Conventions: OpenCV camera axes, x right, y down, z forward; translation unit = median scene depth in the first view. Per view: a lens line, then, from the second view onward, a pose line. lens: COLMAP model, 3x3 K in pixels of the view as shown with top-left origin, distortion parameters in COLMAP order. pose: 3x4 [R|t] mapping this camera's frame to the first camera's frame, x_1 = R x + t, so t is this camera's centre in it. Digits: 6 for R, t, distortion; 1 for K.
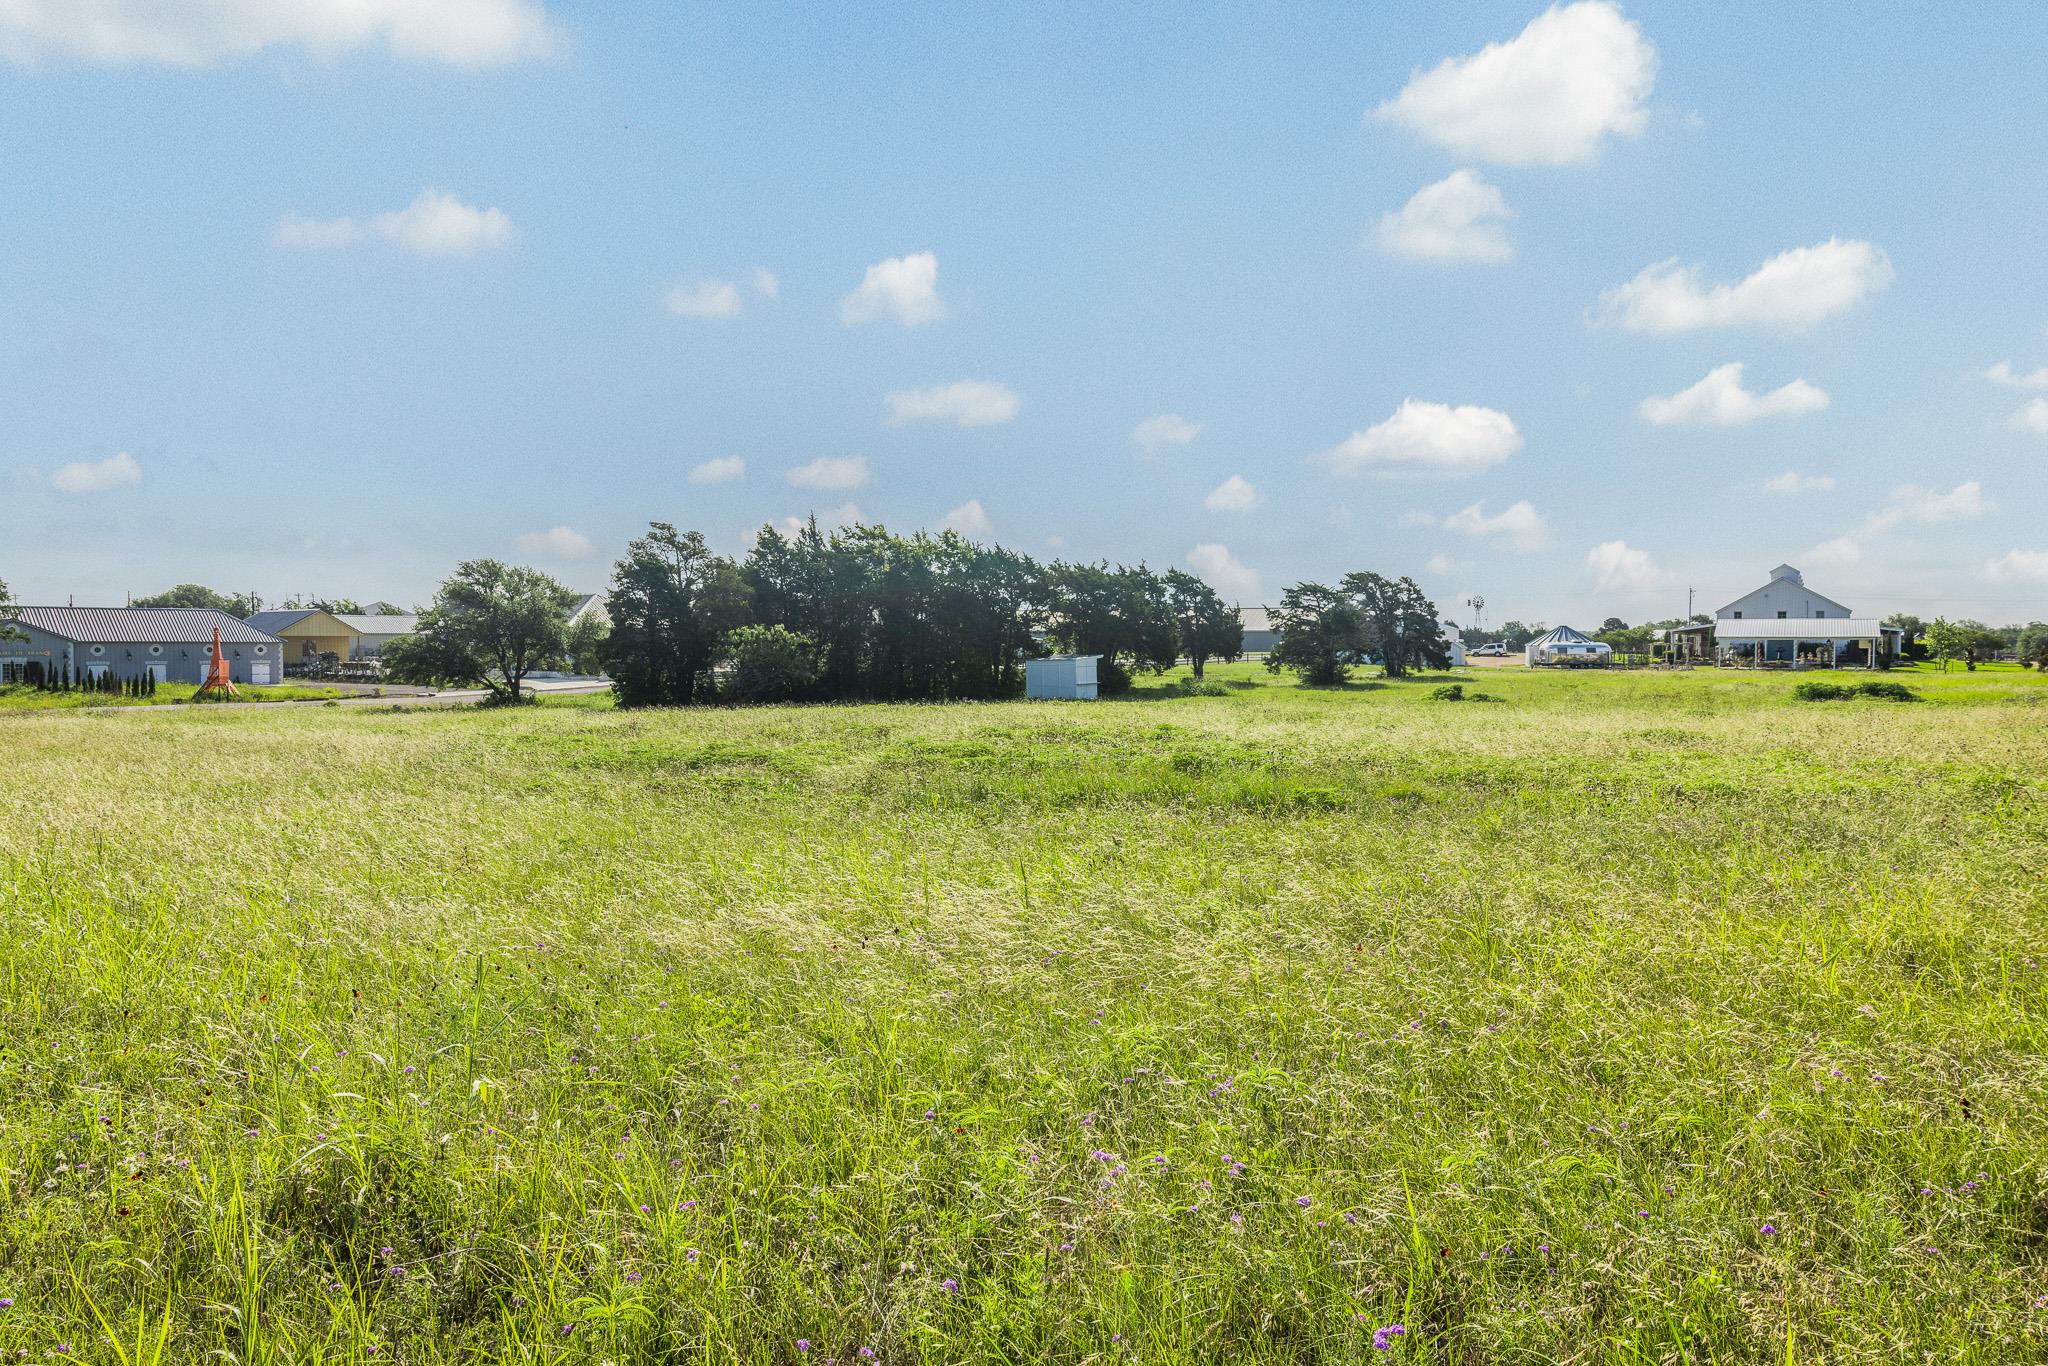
lens RADIAL K [[1377.8, 0, 1025.2], [0, 1377.8, 680.7], [0, 0, 1]] dist [0.002886, 0.000550]
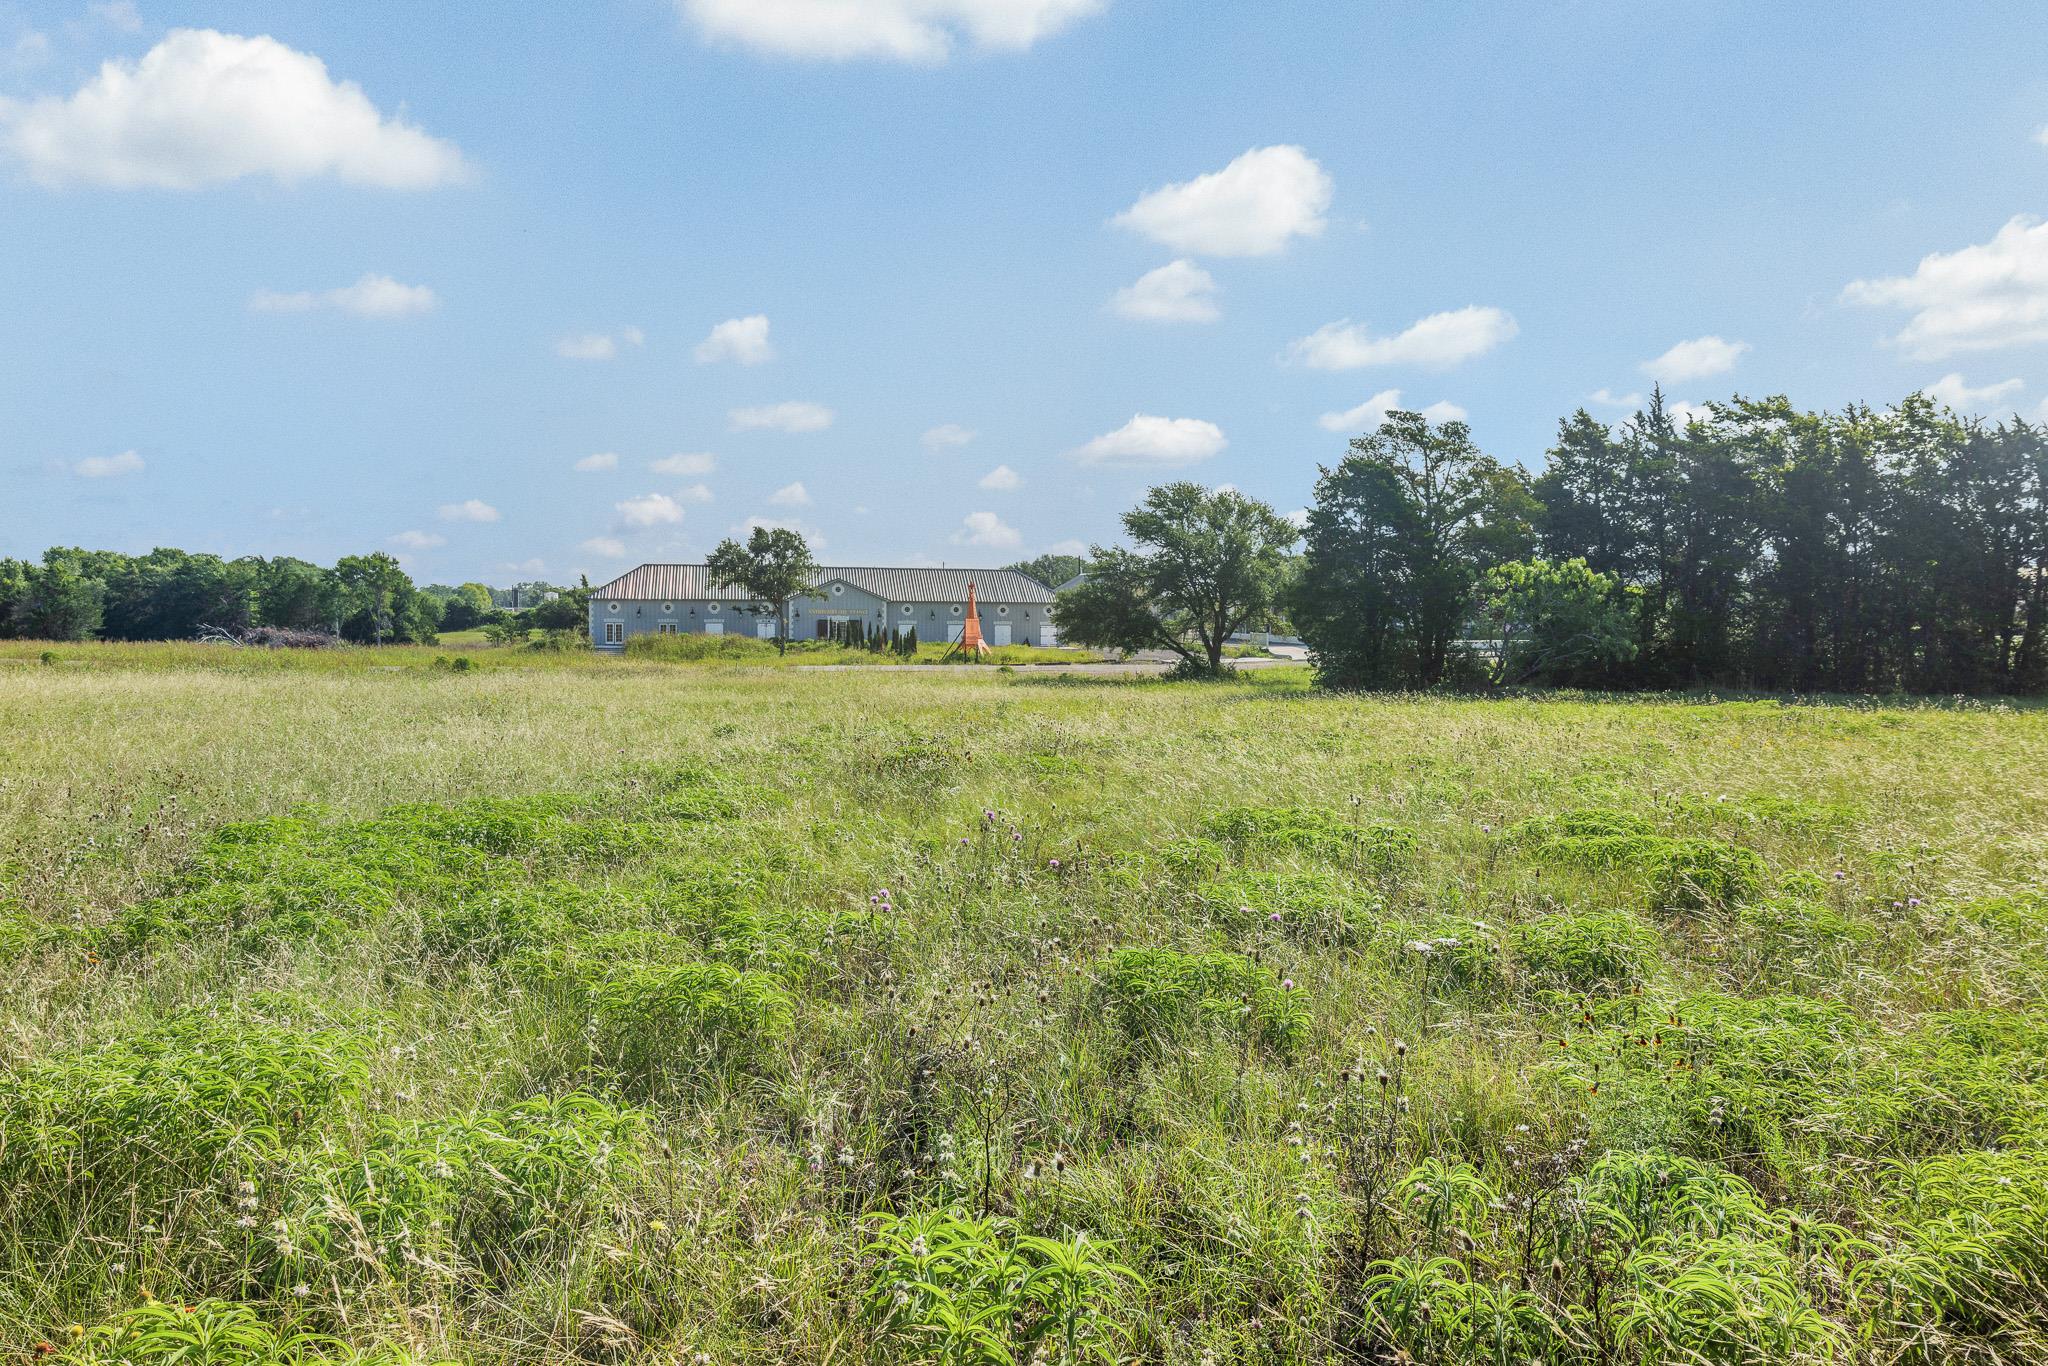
lens RADIAL K [[1377.8, 0, 1029.6], [0, 1377.8, 679.2], [0, 0, 1]] dist [0.002886, 0.000550]
pose [[0.822563, 0.032640, -0.567736, -0.030293], [-0.021471, 0.999422, 0.026350, 0.000661], [0.568268, -0.009485, 0.822789, 0.333210]]
